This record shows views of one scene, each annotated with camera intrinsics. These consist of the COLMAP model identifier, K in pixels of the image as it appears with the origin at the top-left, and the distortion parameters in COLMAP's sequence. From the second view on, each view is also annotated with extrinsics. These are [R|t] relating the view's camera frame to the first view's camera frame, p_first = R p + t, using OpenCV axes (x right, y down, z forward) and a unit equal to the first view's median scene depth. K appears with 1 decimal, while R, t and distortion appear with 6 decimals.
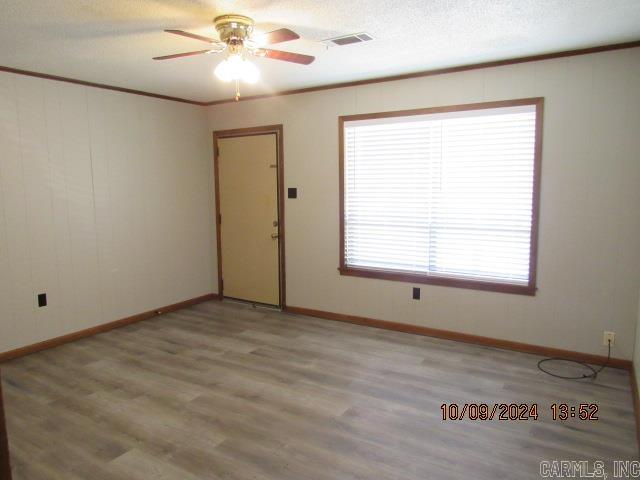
lens RADIAL K [[460.9, 0, 324.3], [0, 460.9, 240.5], [0, 0, 1]] dist [0.000597, -0.001665]
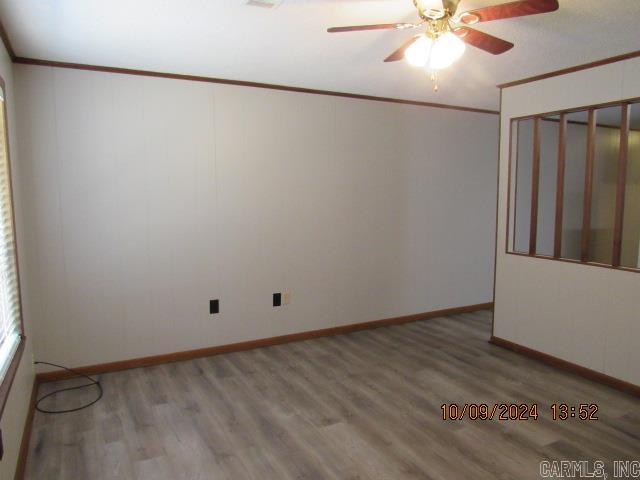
lens RADIAL K [[460.9, 0, 324.3], [0, 460.9, 240.5], [0, 0, 1]] dist [0.000597, -0.001665]
pose [[-0.862585, -0.047775, 0.503651, -0.398435], [0.063110, 0.977594, 0.200818, -0.202702], [-0.501960, 0.205008, -0.840243, 1.662223]]
